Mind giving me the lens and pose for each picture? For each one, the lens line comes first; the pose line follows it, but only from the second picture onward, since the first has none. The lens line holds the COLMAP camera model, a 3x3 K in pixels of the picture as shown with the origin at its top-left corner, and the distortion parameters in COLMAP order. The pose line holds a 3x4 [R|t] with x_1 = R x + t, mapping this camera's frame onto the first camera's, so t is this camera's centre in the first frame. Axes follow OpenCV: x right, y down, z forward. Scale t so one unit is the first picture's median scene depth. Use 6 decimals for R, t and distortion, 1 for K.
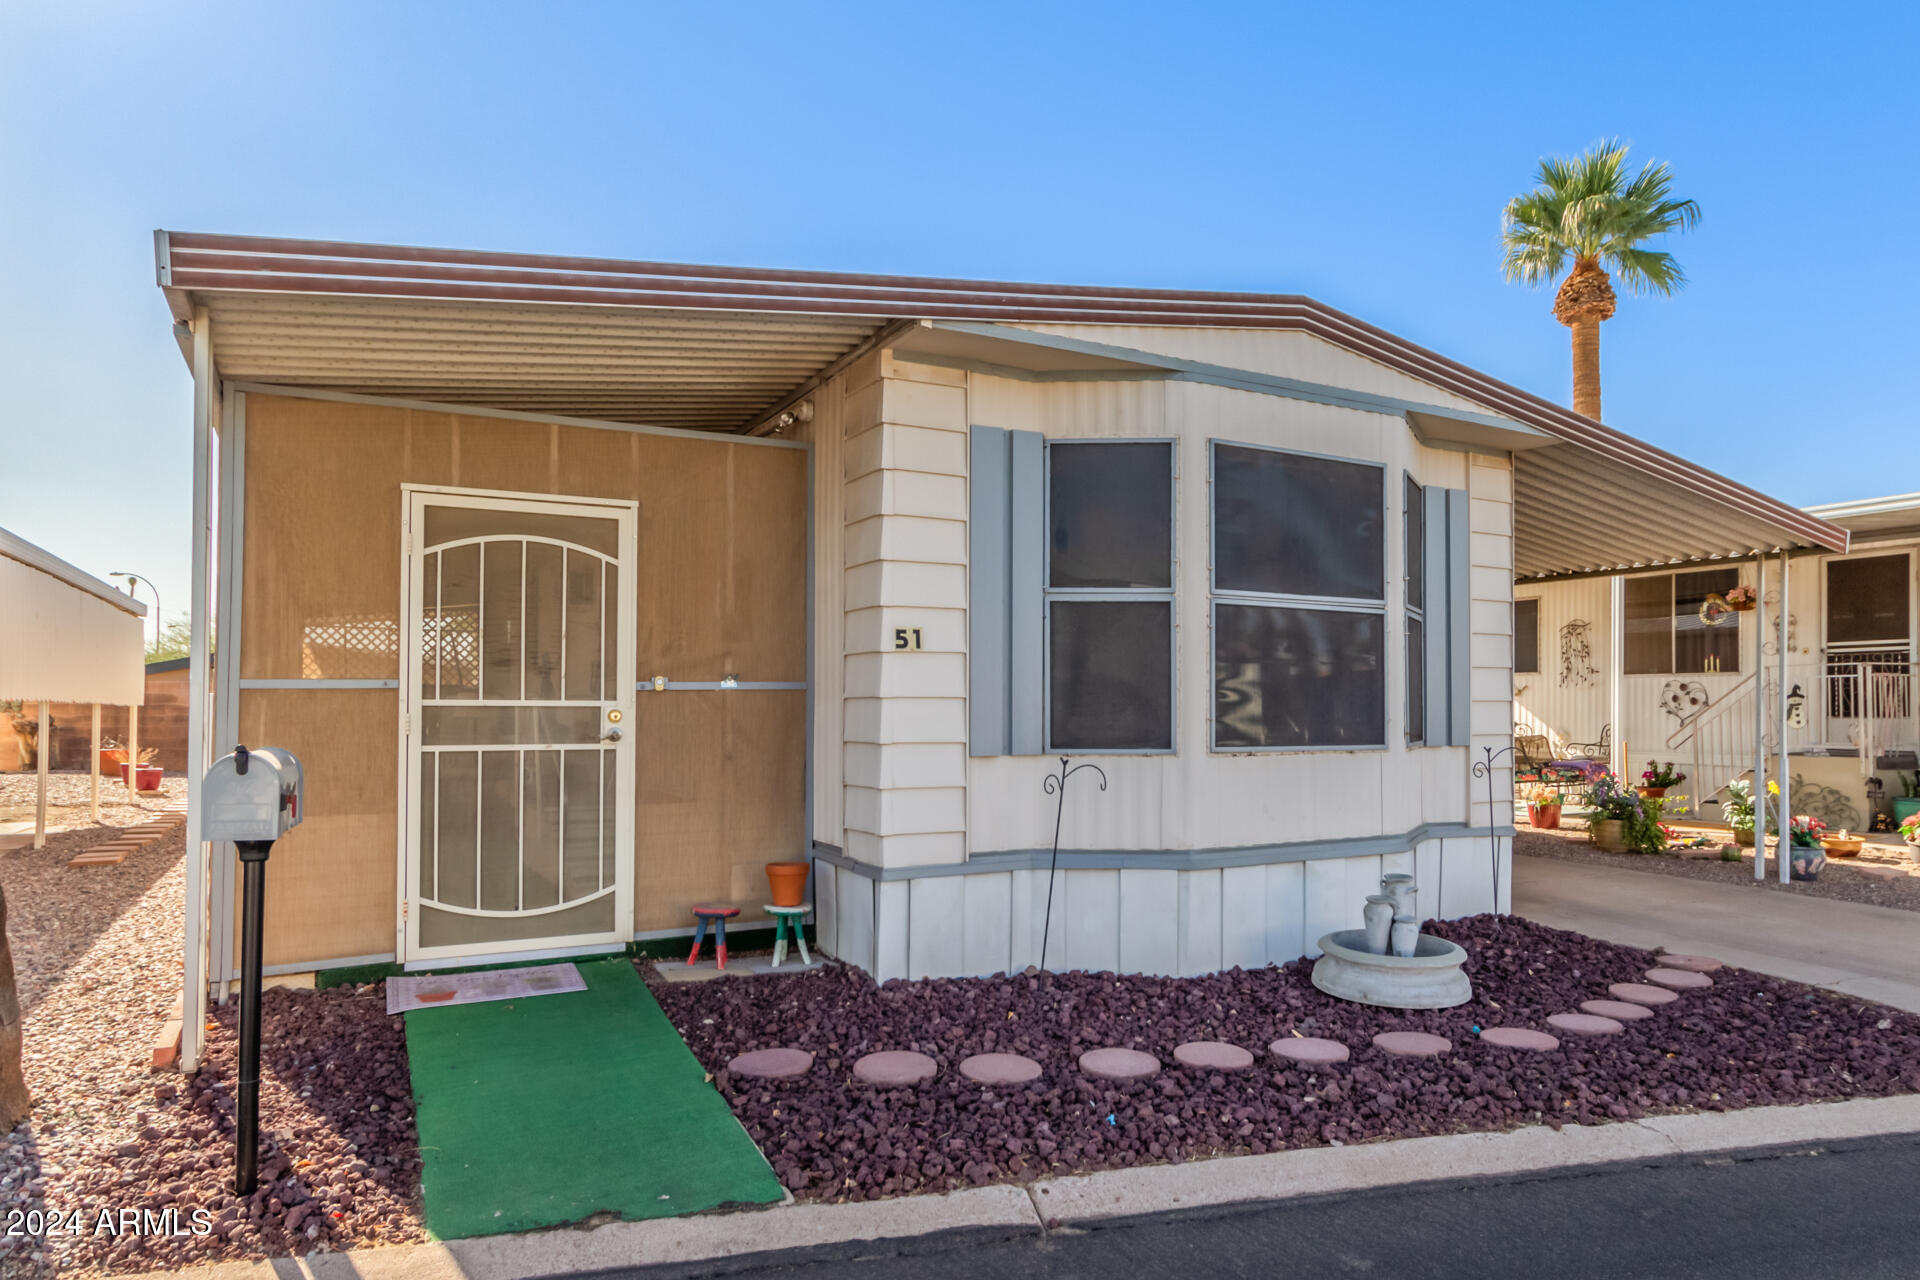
lens RADIAL K [[932.7, 0, 960.4], [0, 932.7, 680.3], [0, 0, 1]] dist [-0.001312, 0.000131]
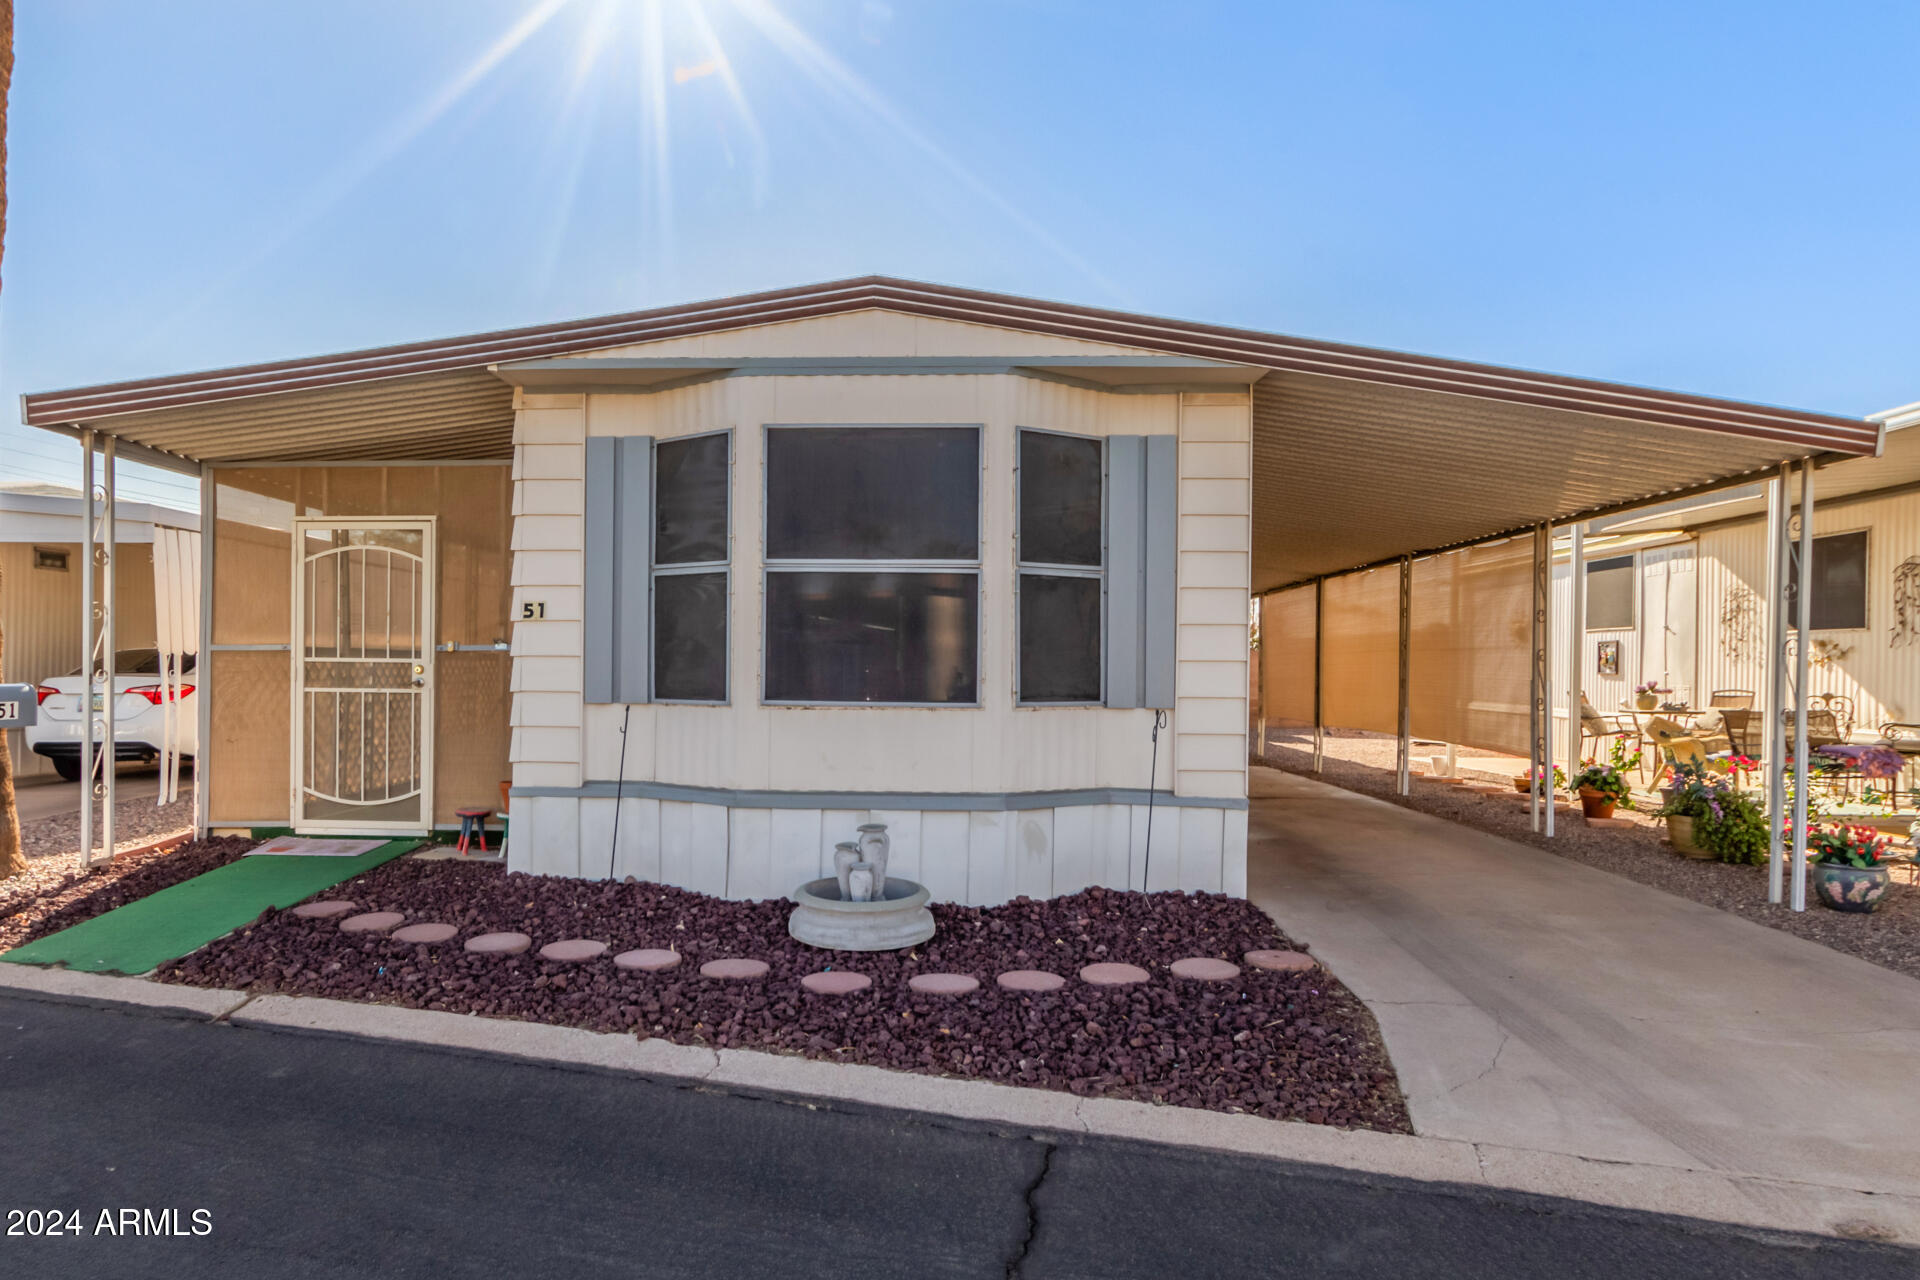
lens RADIAL K [[882.6, 0, 959.6], [0, 882.6, 653.1], [0, 0, 1]] dist [-0.000251, 0.000470]
pose [[0.903569, -0.002494, -0.428435, 0.957955], [0.006139, 0.999956, 0.007124, 0.009184], [0.428398, -0.009067, 0.903545, 0.145152]]
